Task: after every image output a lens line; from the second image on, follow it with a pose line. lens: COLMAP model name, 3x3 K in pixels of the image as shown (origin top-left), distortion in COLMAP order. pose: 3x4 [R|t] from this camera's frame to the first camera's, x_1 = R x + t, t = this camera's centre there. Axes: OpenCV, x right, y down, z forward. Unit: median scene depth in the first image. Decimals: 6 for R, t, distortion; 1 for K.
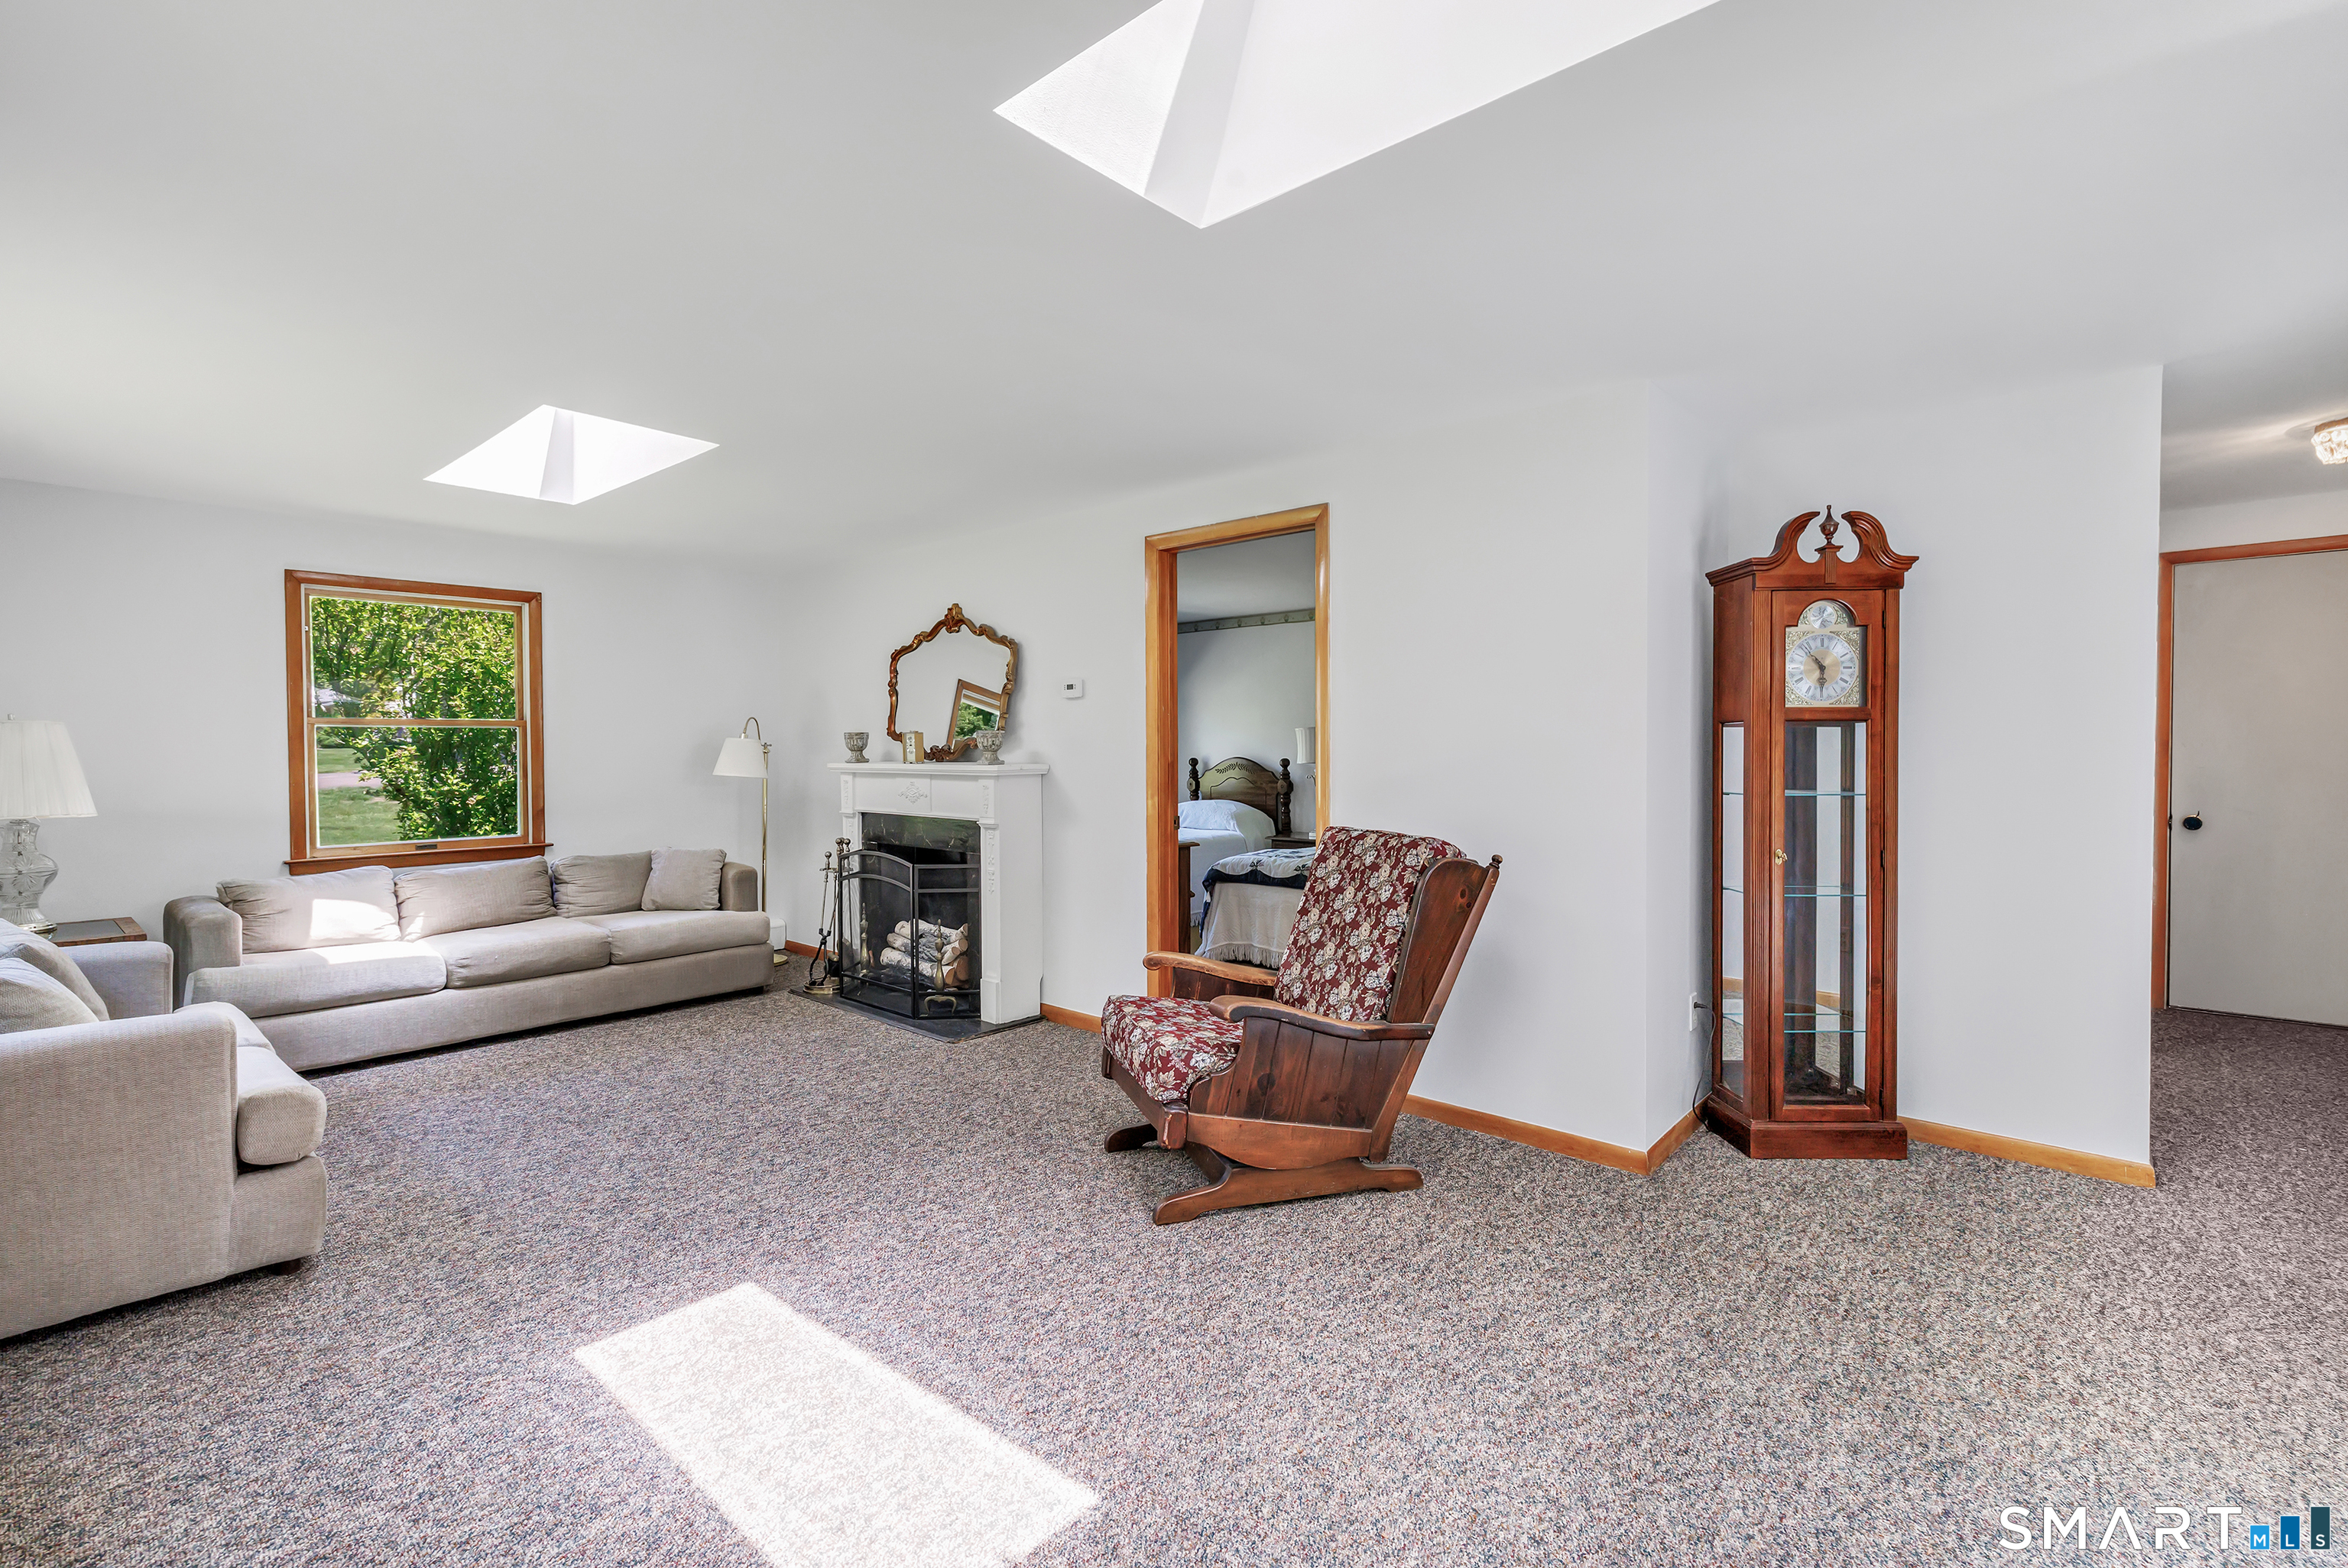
lens RADIAL K [[1050.9, 0, 1163.0], [0, 1050.9, 770.0], [0, 0, 1]] dist [-0.001861, -0.000331]
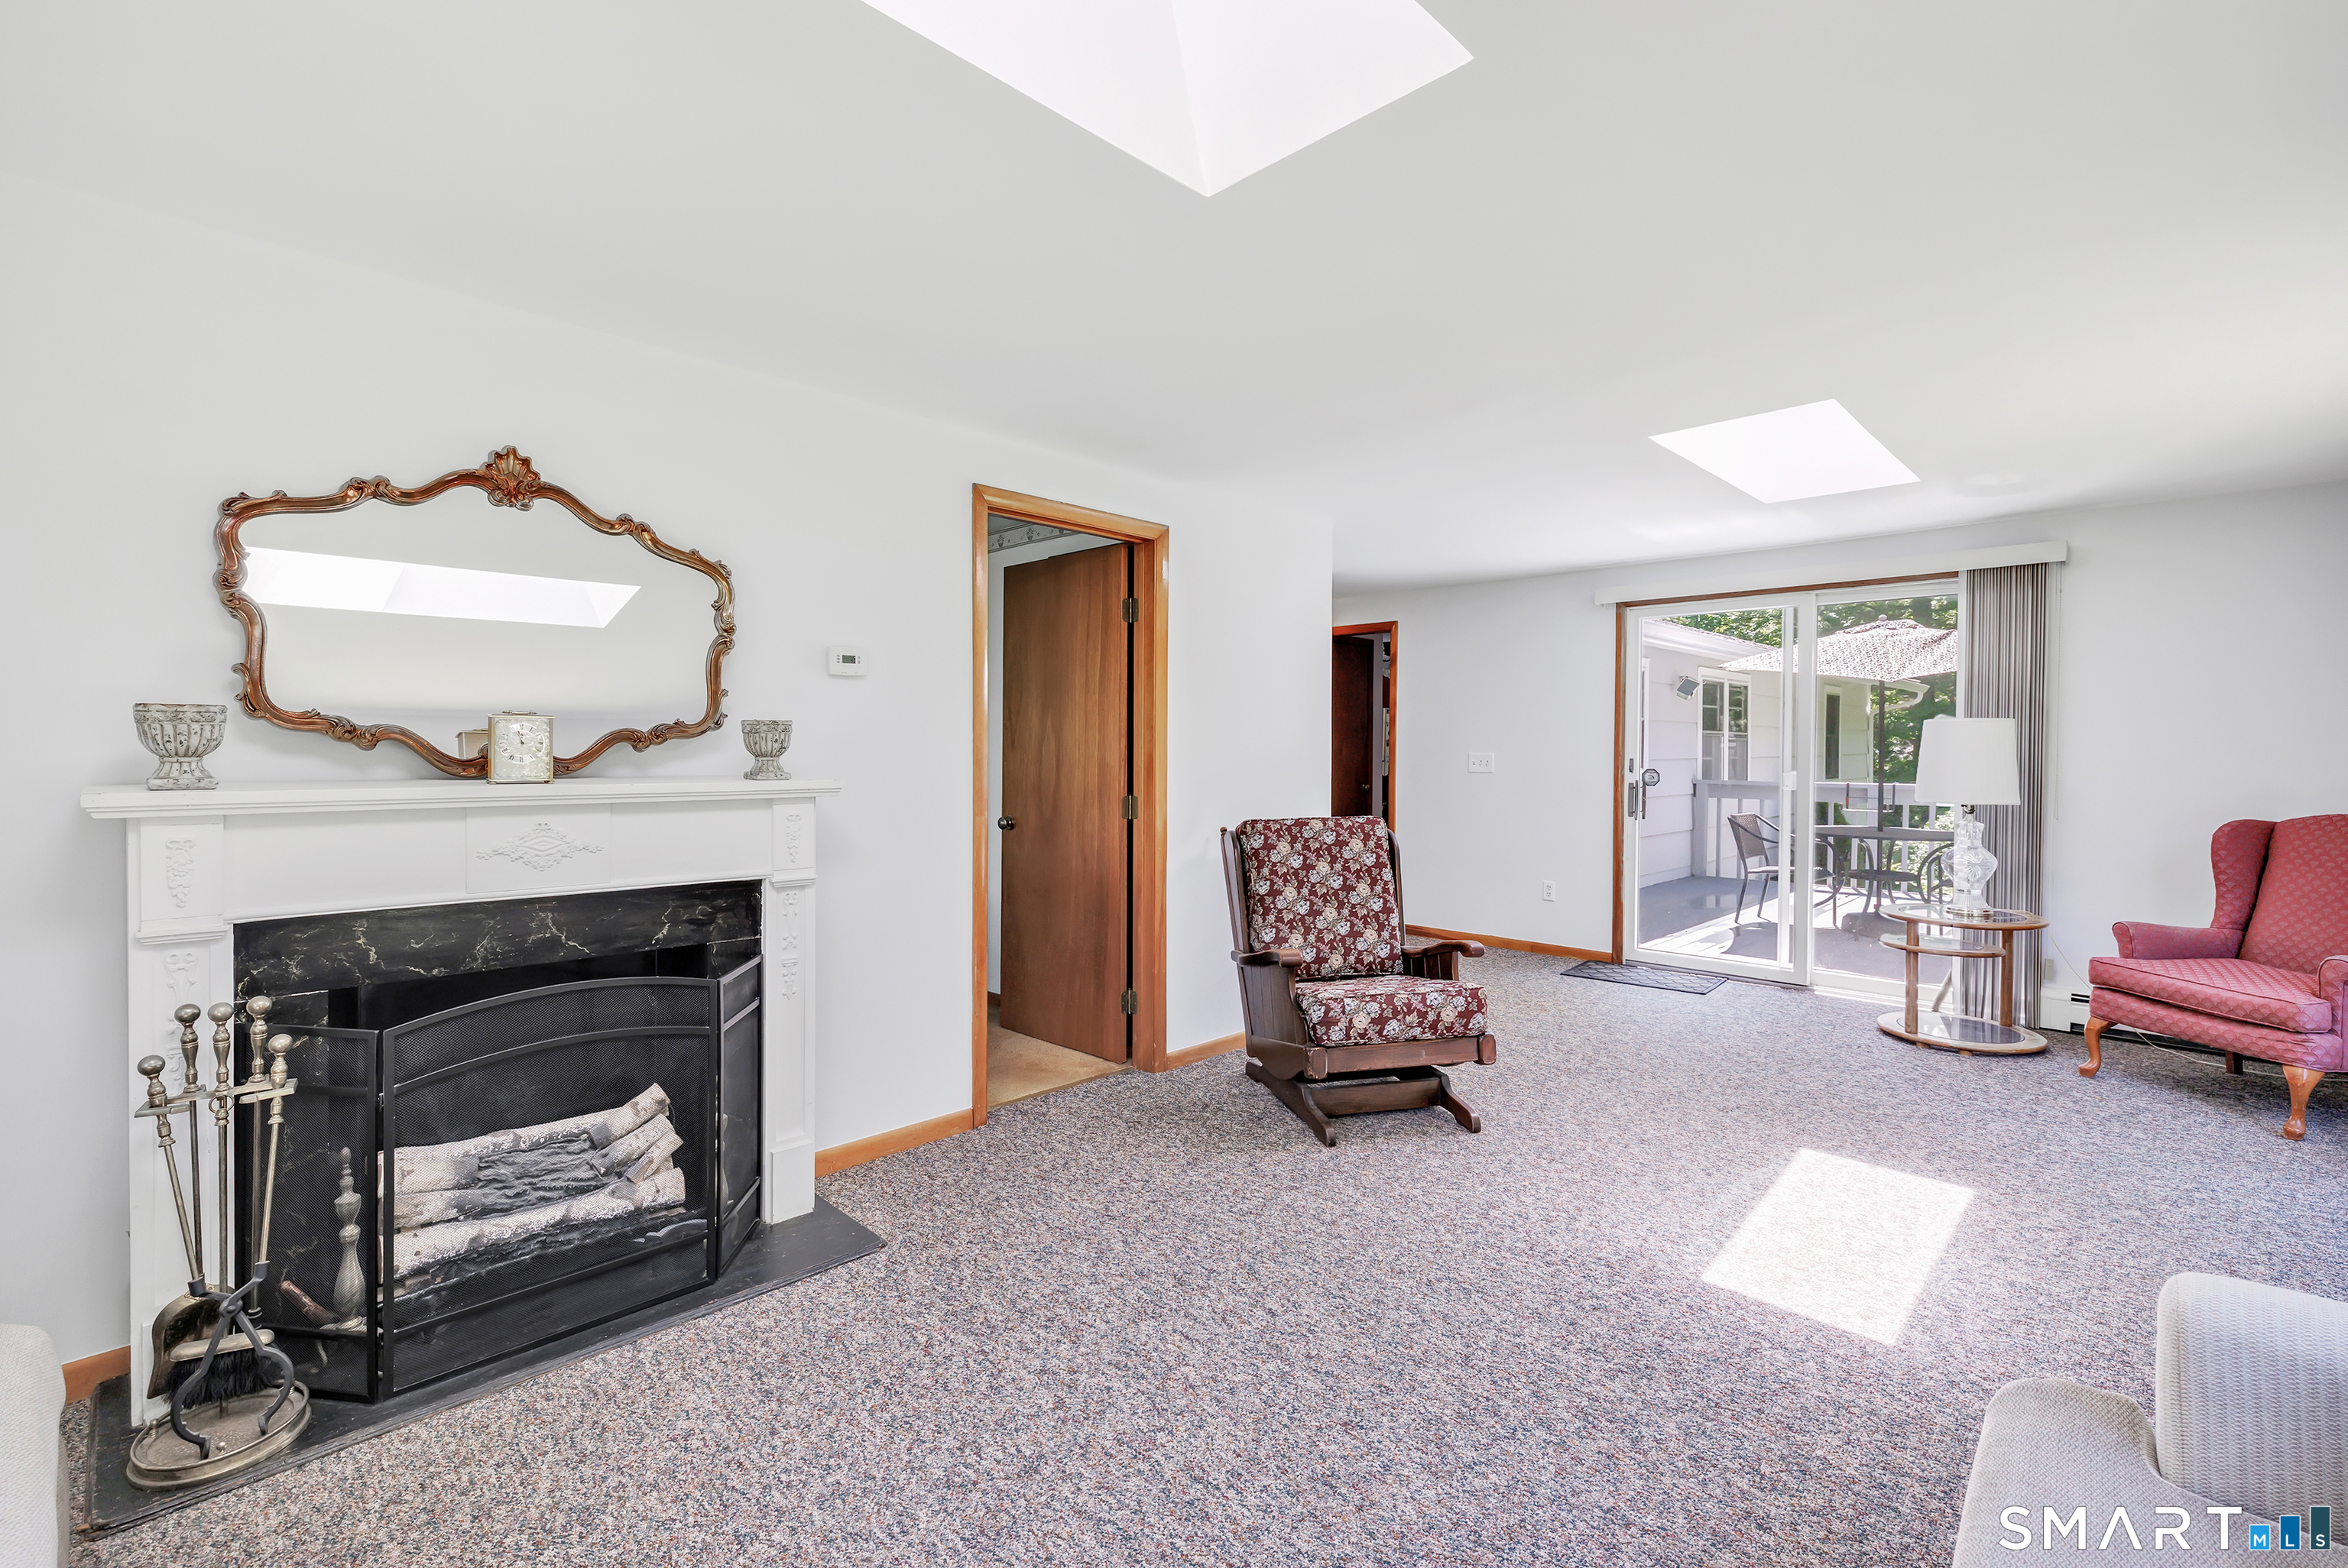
lens RADIAL K [[1050.9, 0, 1163.0], [0, 1050.9, 770.0], [0, 0, 1]] dist [-0.001861, -0.000331]
pose [[0.040979, -0.016127, 0.999030, -0.790822], [0.016535, 0.999744, 0.015461, -0.016879], [-0.999023, 0.015886, 0.041235, 0.819524]]
